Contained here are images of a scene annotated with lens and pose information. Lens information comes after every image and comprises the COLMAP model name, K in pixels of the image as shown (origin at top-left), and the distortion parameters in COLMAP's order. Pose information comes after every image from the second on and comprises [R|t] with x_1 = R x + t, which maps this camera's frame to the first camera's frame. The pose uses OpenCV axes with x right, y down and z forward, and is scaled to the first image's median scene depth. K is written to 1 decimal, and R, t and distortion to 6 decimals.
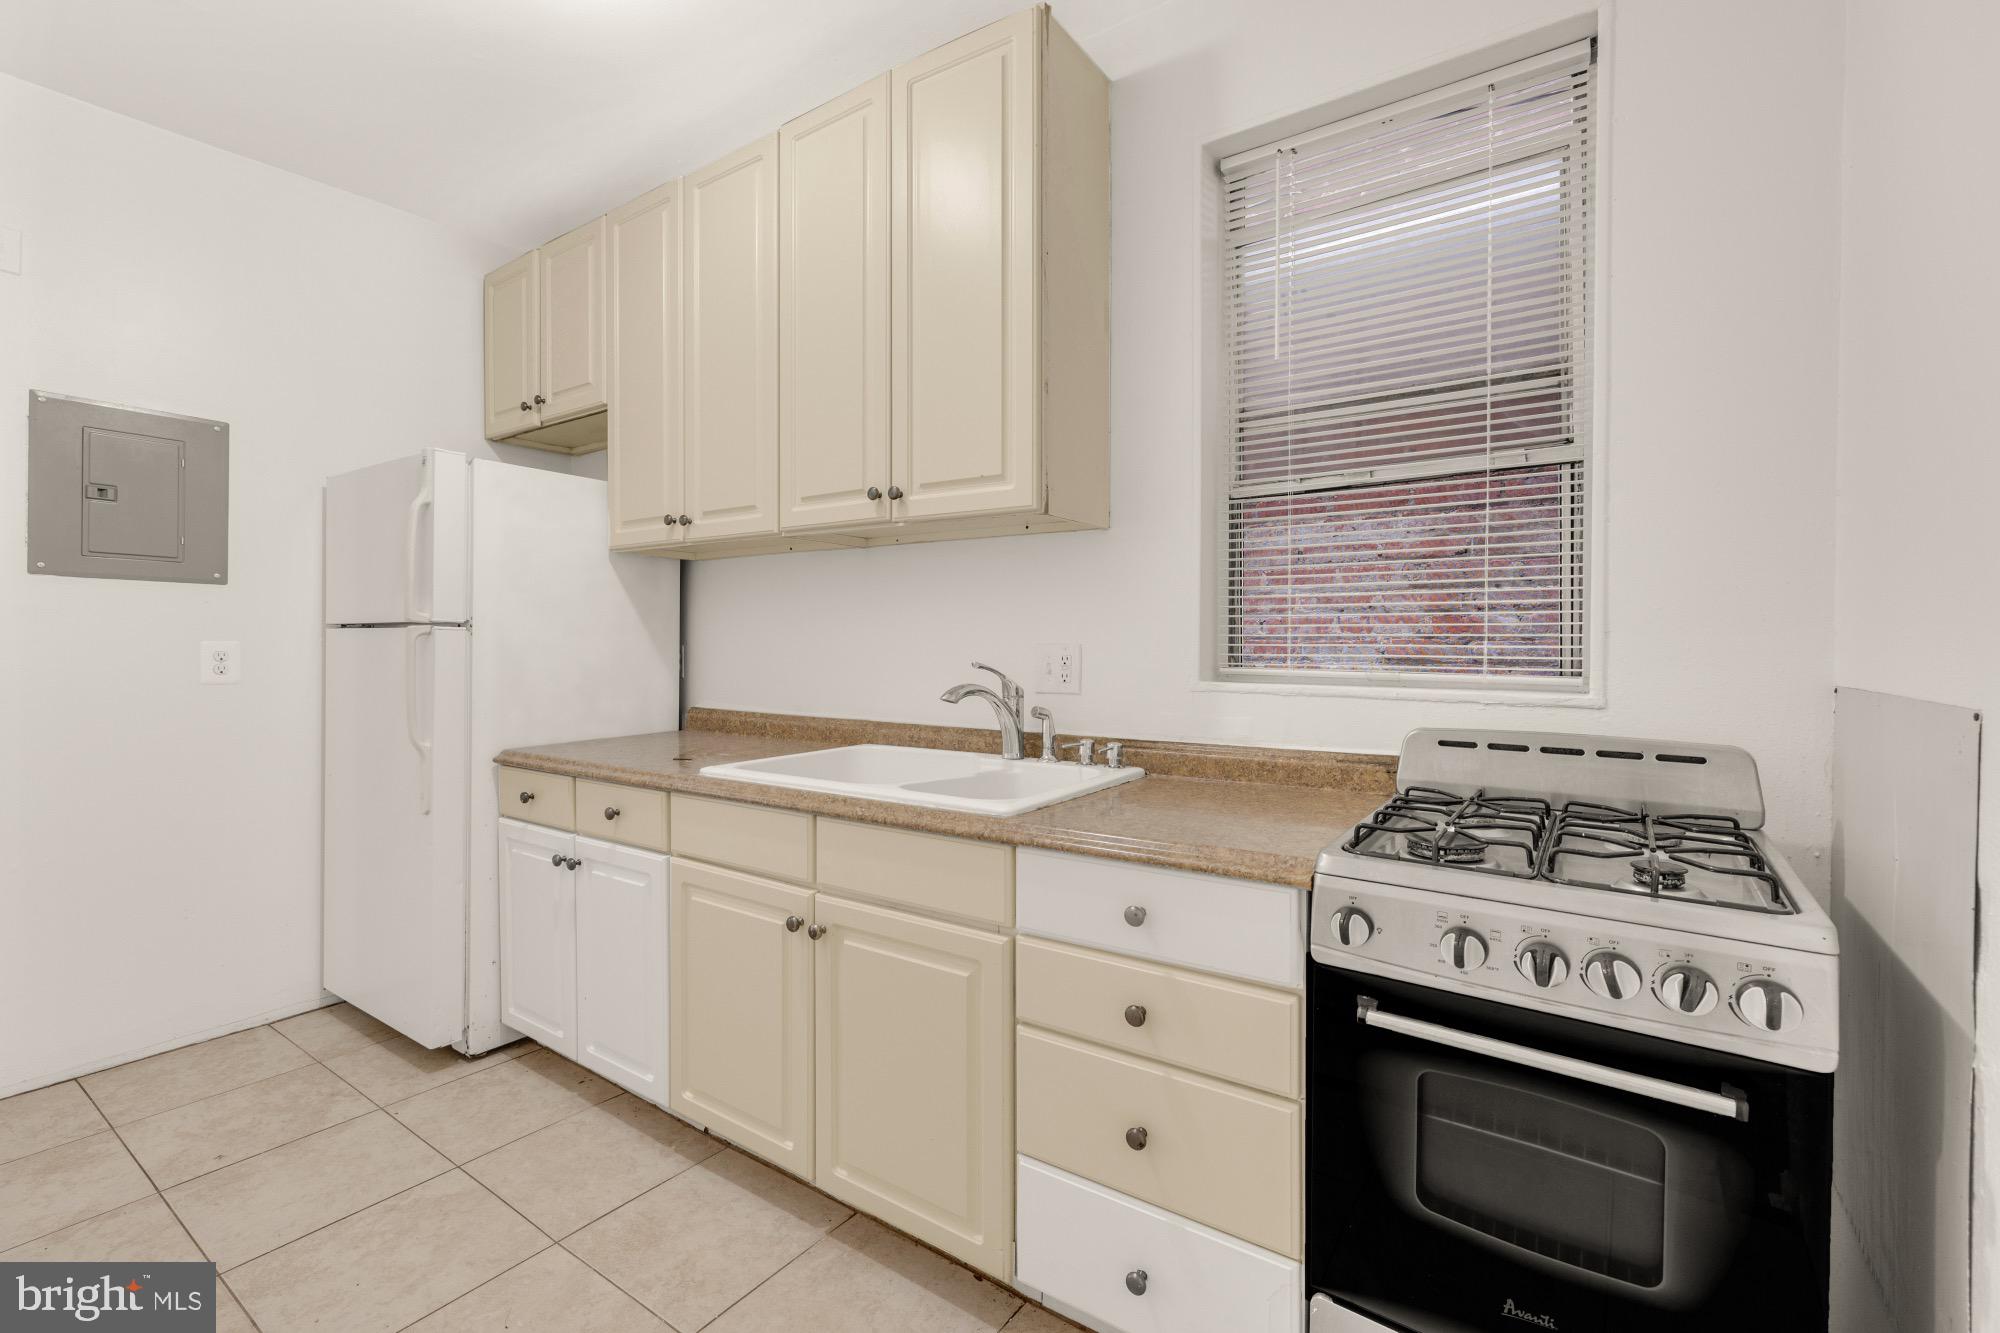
lens RADIAL K [[840.1, 0, 945.6], [0, 840.1, 648.9], [0, 0, 1]] dist [0.000368, 0.000291]
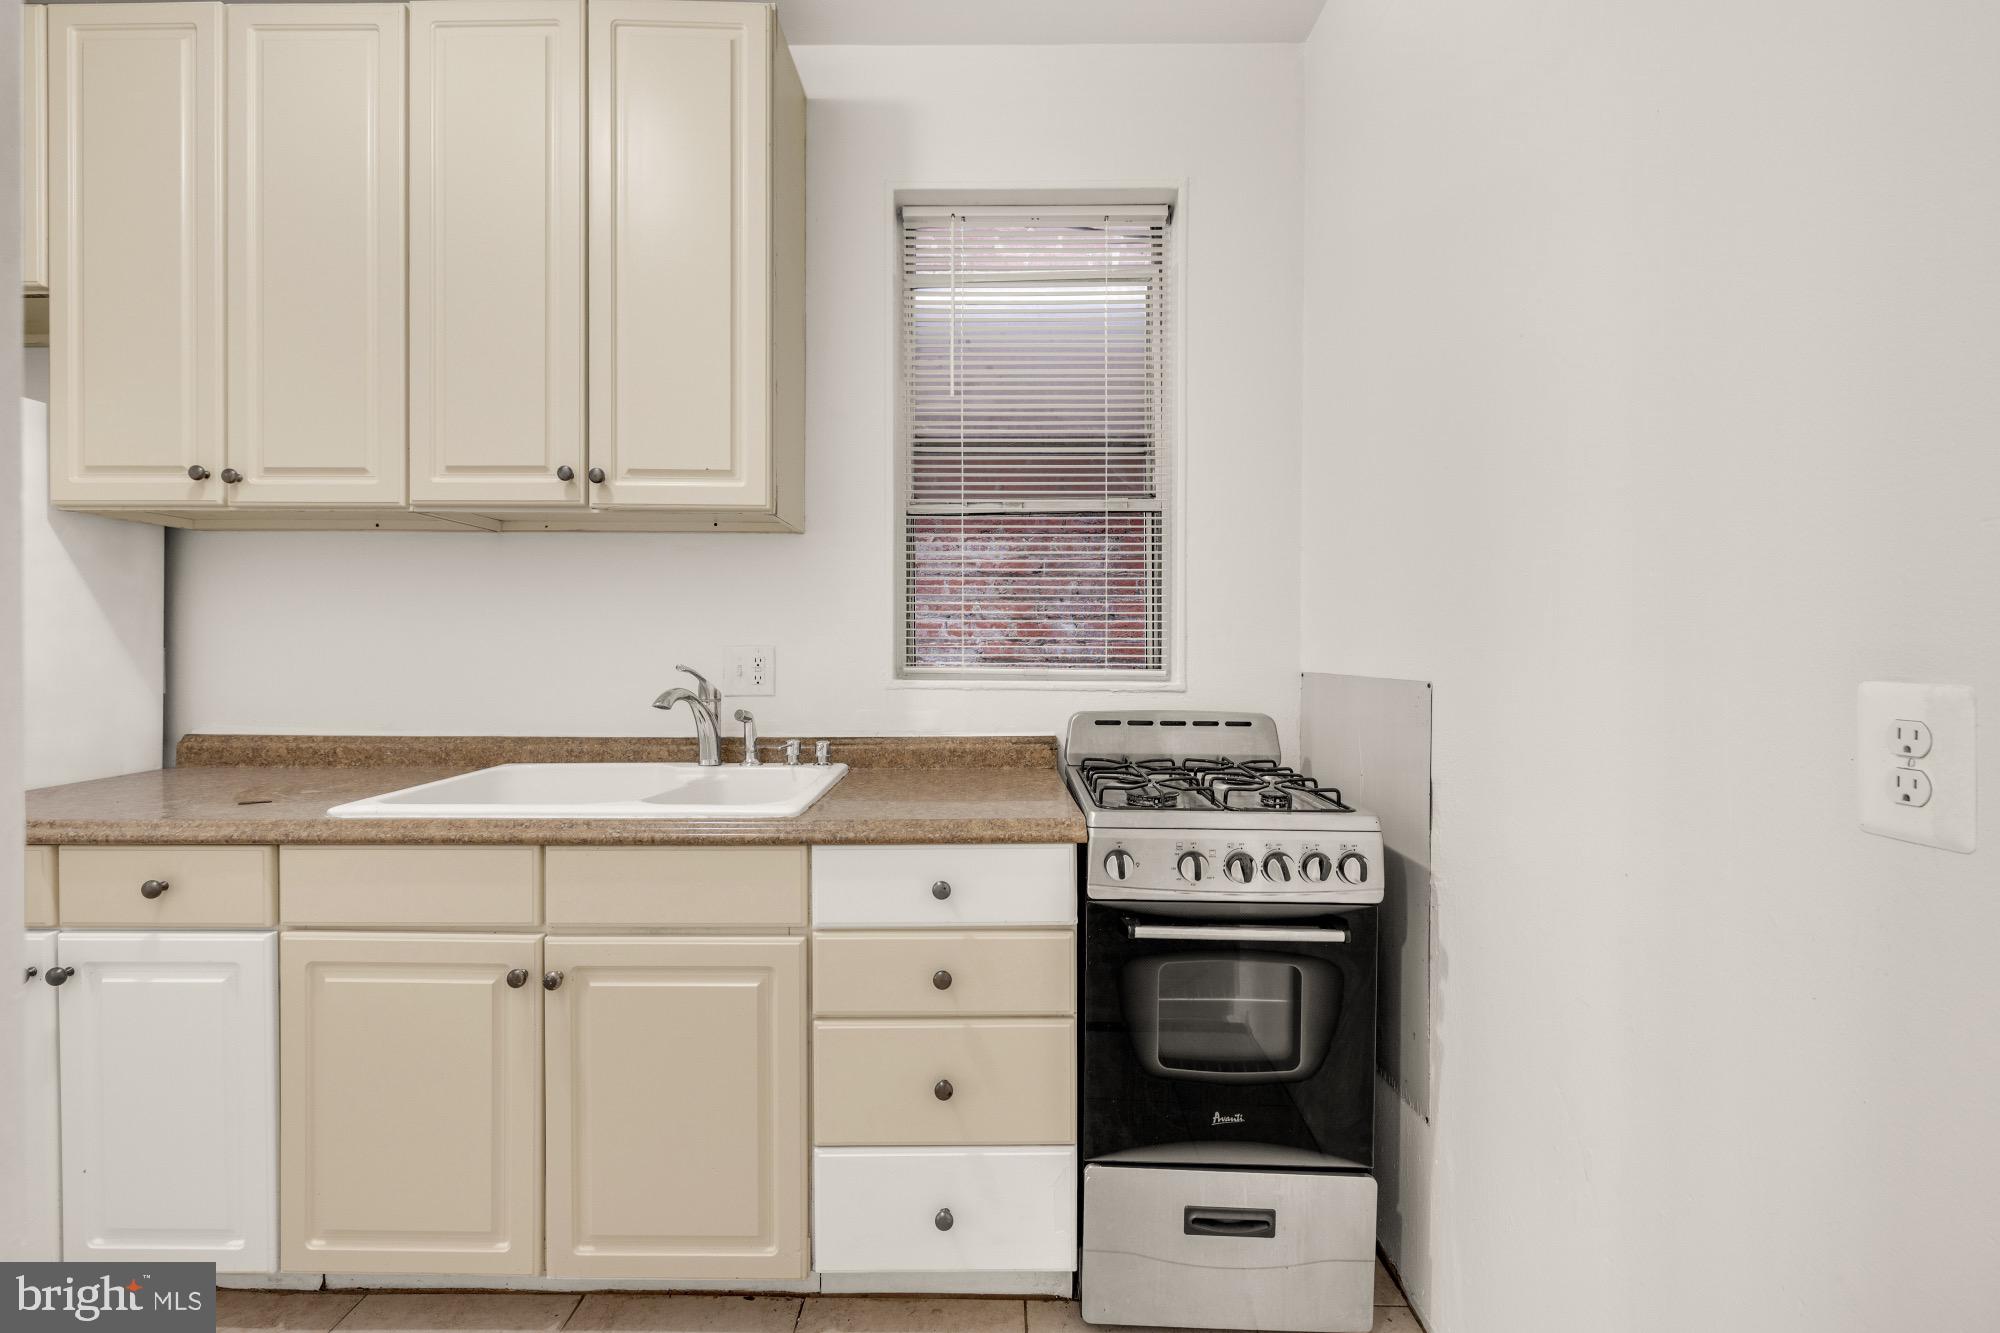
lens RADIAL K [[861.1, 0, 953.8], [0, 861.1, 648.7], [0, 0, 1]] dist [-0.001165, -0.000165]
pose [[0.820572, -0.001888, 0.571540, -0.273052], [0.003892, 0.999990, -0.002284, 0.001131], [-0.571530, 0.004099, 0.820571, 0.037556]]
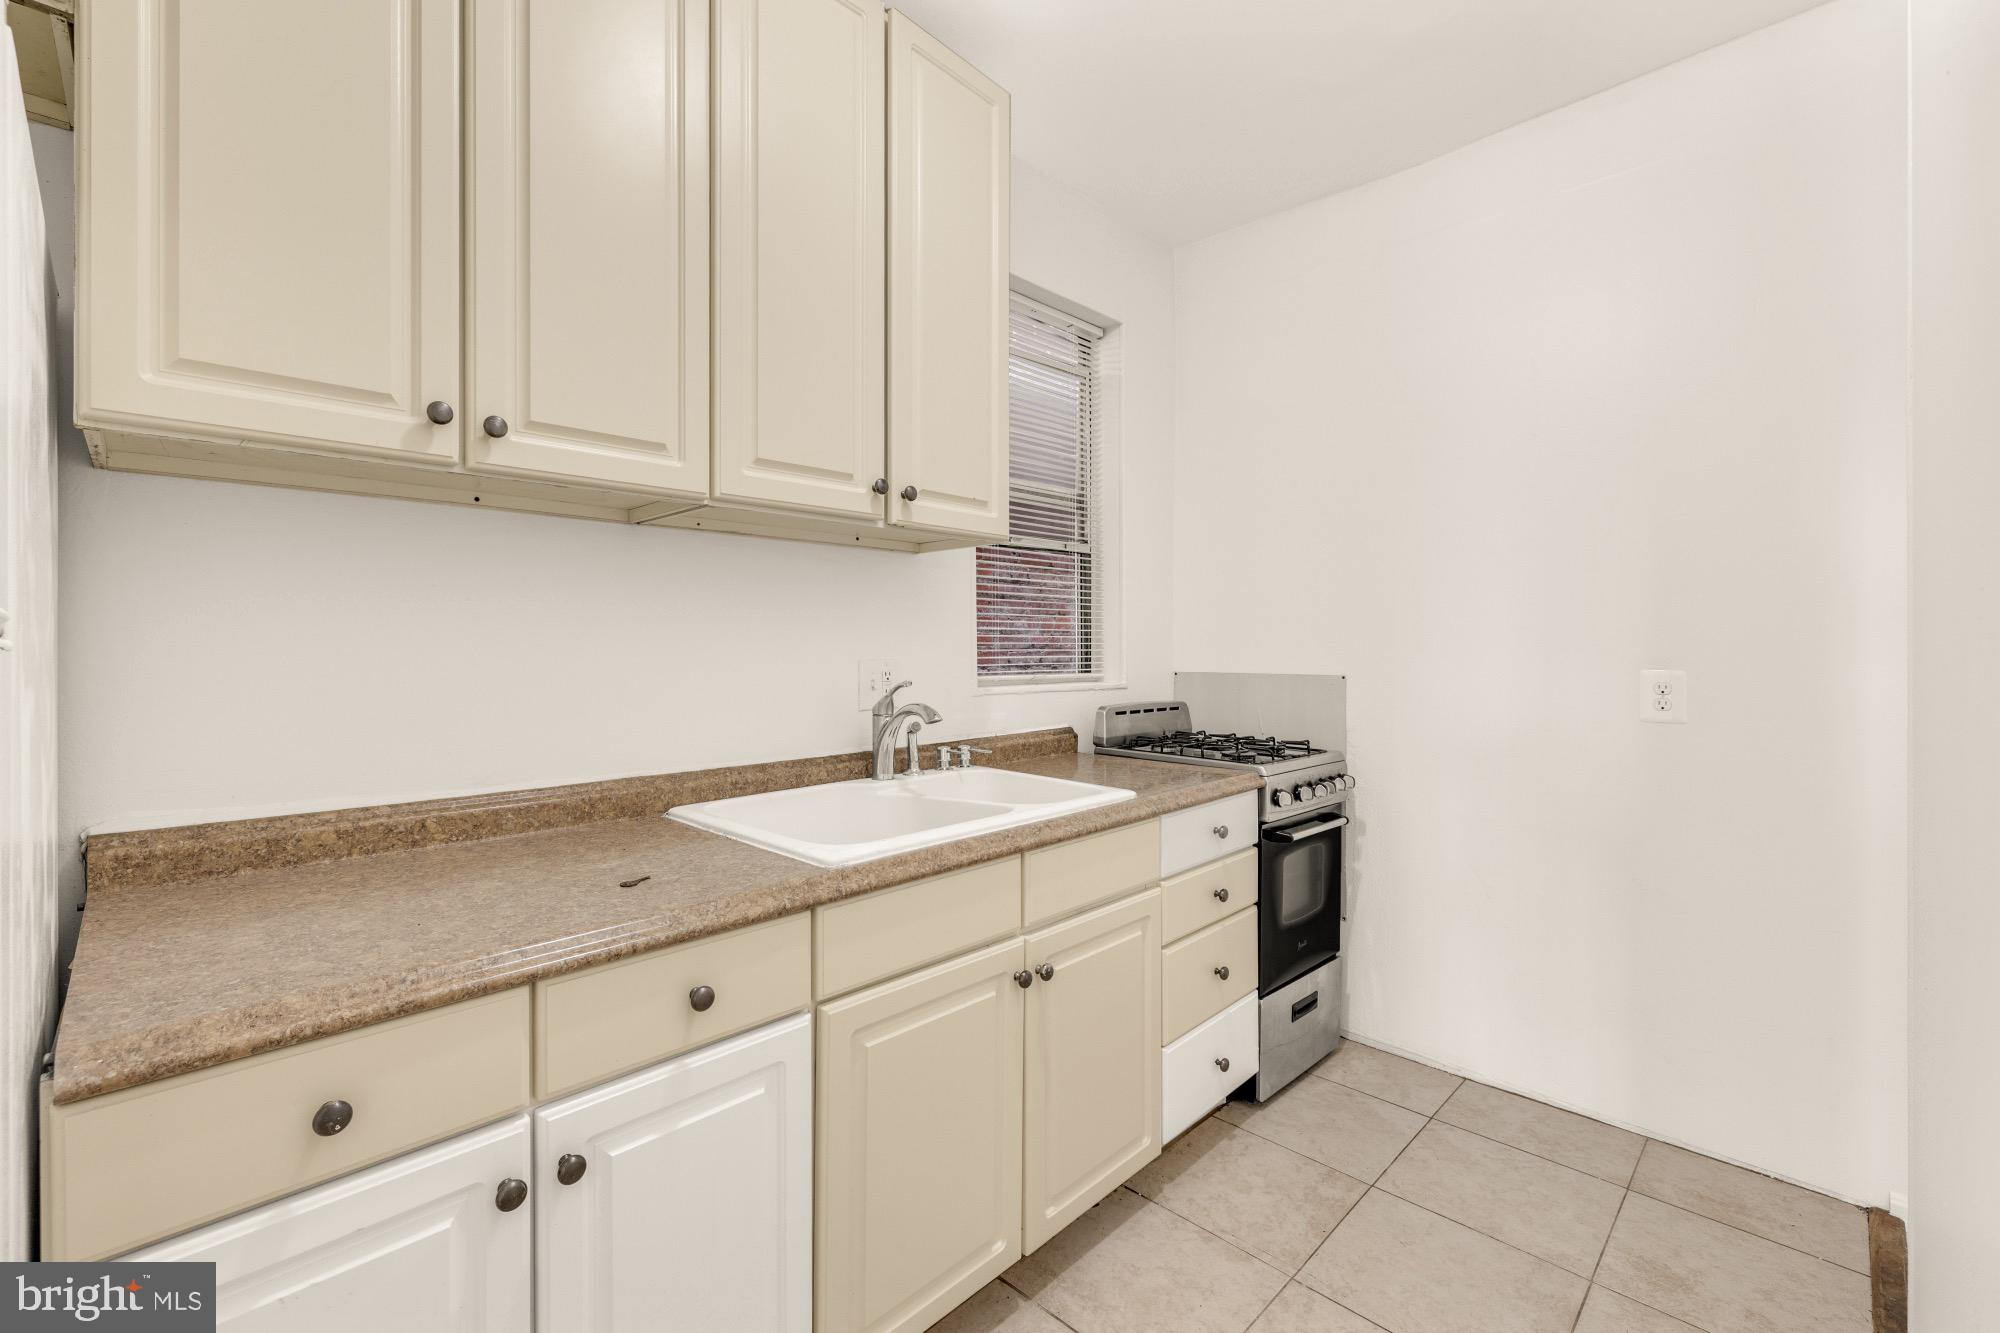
lens RADIAL K [[854.5, 0, 1004.8], [0, 854.5, 648.3], [0, 0, 1]] dist [-0.000386, -0.000215]
pose [[0.156549, -0.005196, 0.987657, -0.939993], [0.010824, 0.999935, 0.003545, -0.023773], [-0.987611, 0.010136, 0.156595, 0.762891]]
